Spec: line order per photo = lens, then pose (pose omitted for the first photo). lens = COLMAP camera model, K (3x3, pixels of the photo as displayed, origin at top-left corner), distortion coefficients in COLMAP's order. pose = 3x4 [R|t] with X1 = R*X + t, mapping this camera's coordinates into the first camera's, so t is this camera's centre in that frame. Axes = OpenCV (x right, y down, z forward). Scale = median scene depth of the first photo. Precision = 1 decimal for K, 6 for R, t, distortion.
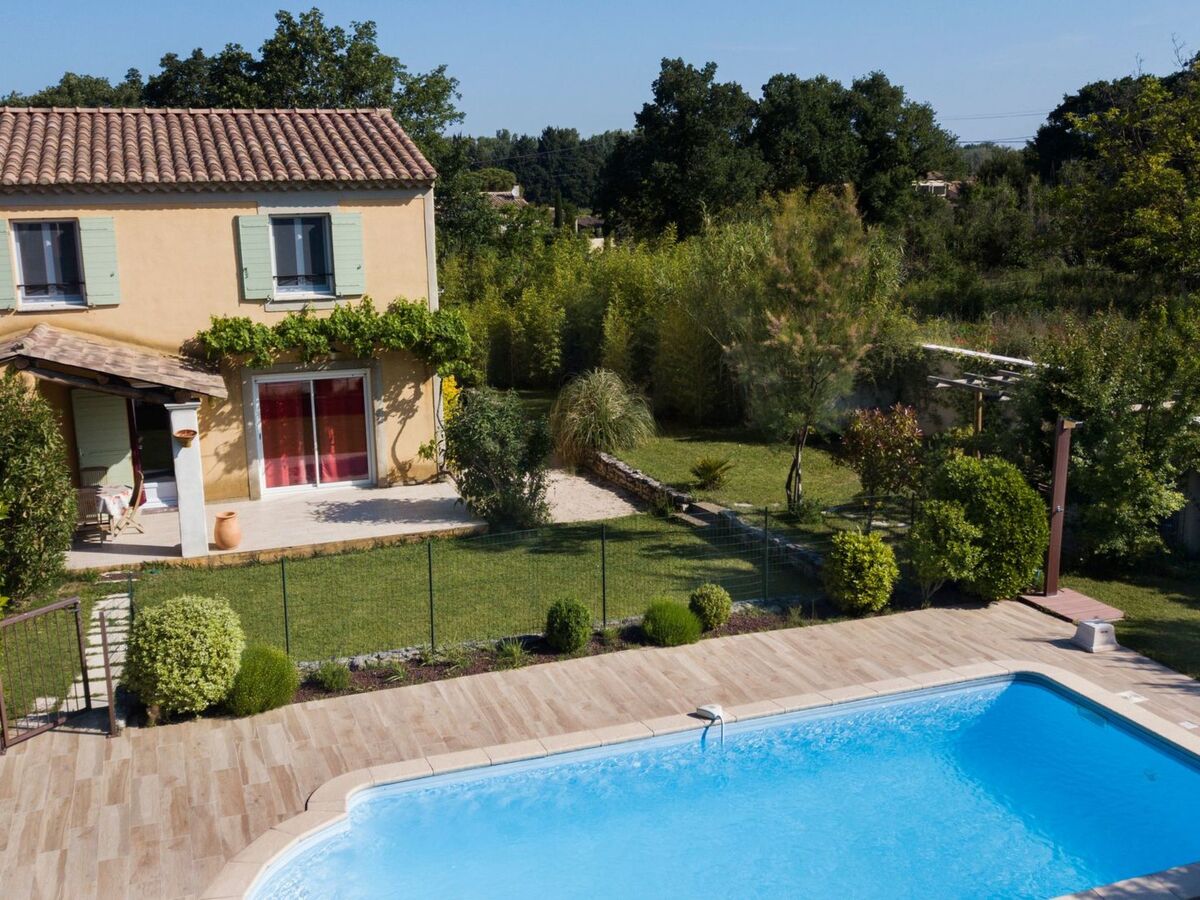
lens RADIAL K [[1228.6, 0, 600.0], [0, 1228.6, 450.0], [0, 0, 1]] dist [0.040820, 0.006779]
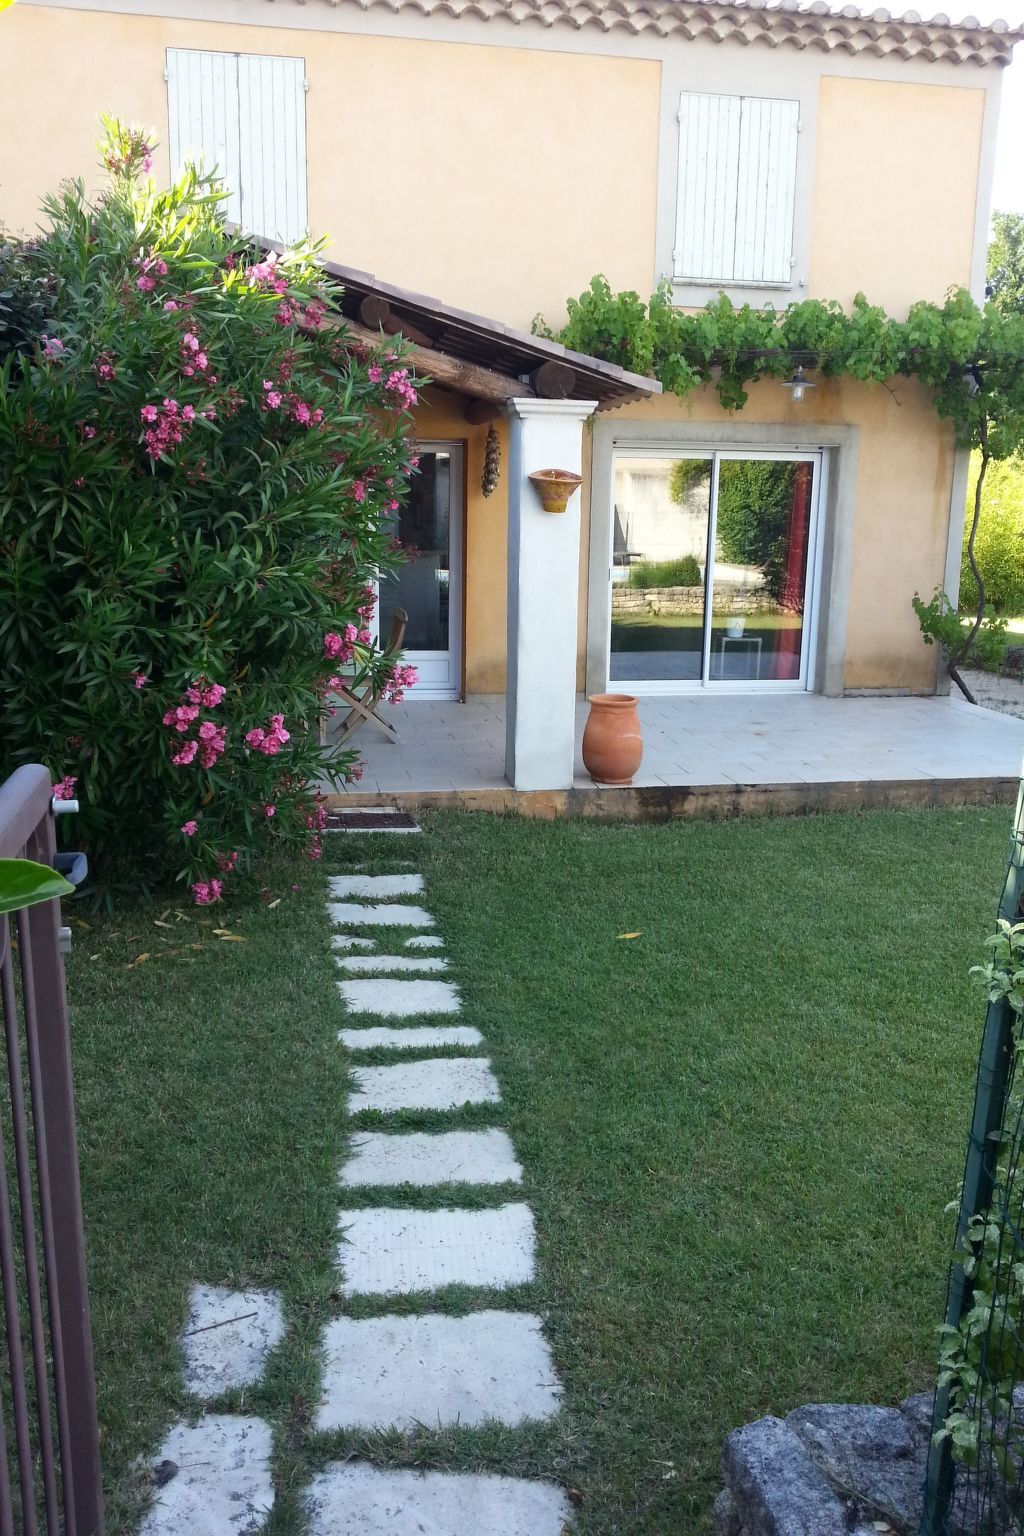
lens RADIAL K [[1224.4, 0, 512.0], [0, 1224.4, 768.0], [0, 0, 1]] dist [0.000154, 0.001089]
pose [[0.986209, 0.065499, -0.151995, -0.252294], [-0.064905, 0.997852, 0.008876, 0.069735], [0.152250, 0.001111, 0.988341, 0.539134]]
